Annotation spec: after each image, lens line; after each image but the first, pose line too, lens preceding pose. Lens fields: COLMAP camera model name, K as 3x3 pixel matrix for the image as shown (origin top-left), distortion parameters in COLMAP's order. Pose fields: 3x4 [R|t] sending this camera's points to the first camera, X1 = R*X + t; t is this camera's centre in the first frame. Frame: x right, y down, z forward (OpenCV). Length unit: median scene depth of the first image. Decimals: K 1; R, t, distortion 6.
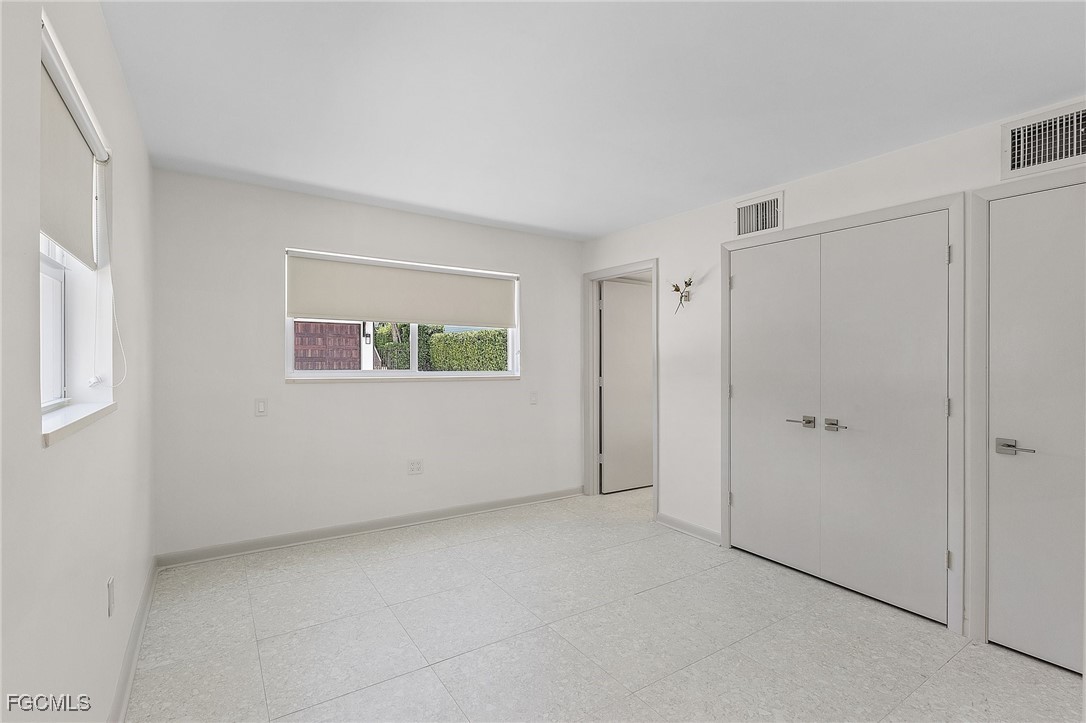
lens RADIAL K [[490.2, 0, 536.0], [0, 490.2, 356.1], [0, 0, 1]] dist [-0.014869, 0.000918]
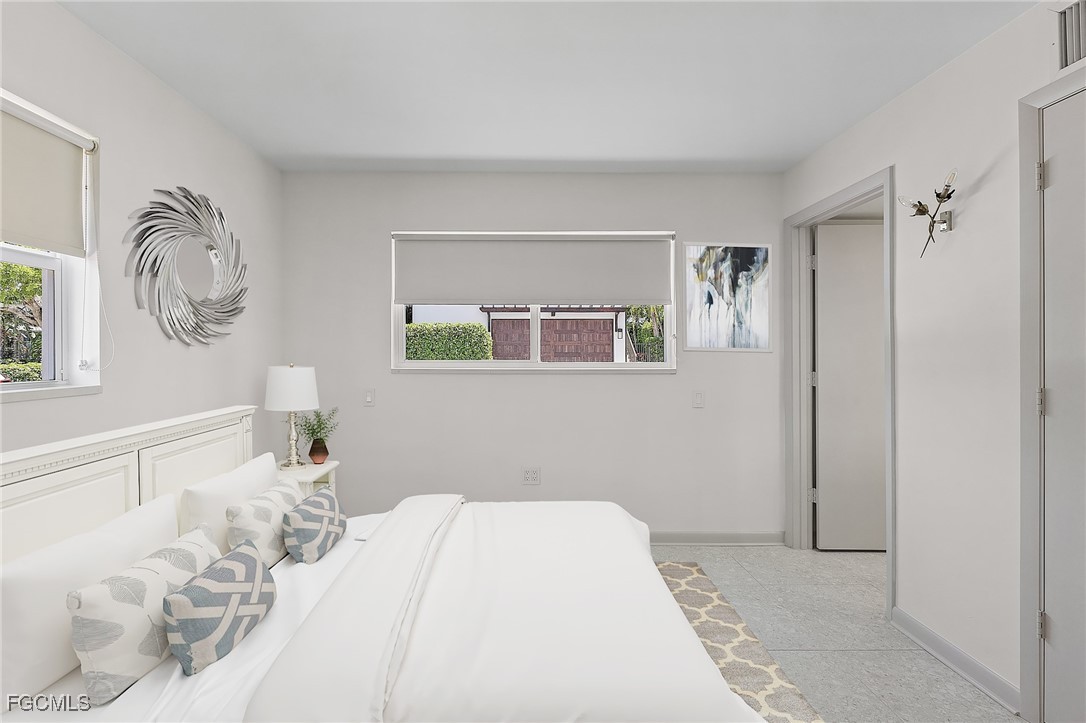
lens RADIAL K [[490.2, 0, 536.0], [0, 490.2, 356.1], [0, 0, 1]] dist [-0.014869, 0.000918]
pose [[0.840975, -0.006290, -0.541038, 0.191113], [0.010396, 0.999936, 0.004533, 0.016052], [0.540974, -0.009437, 0.840986, 0.272963]]
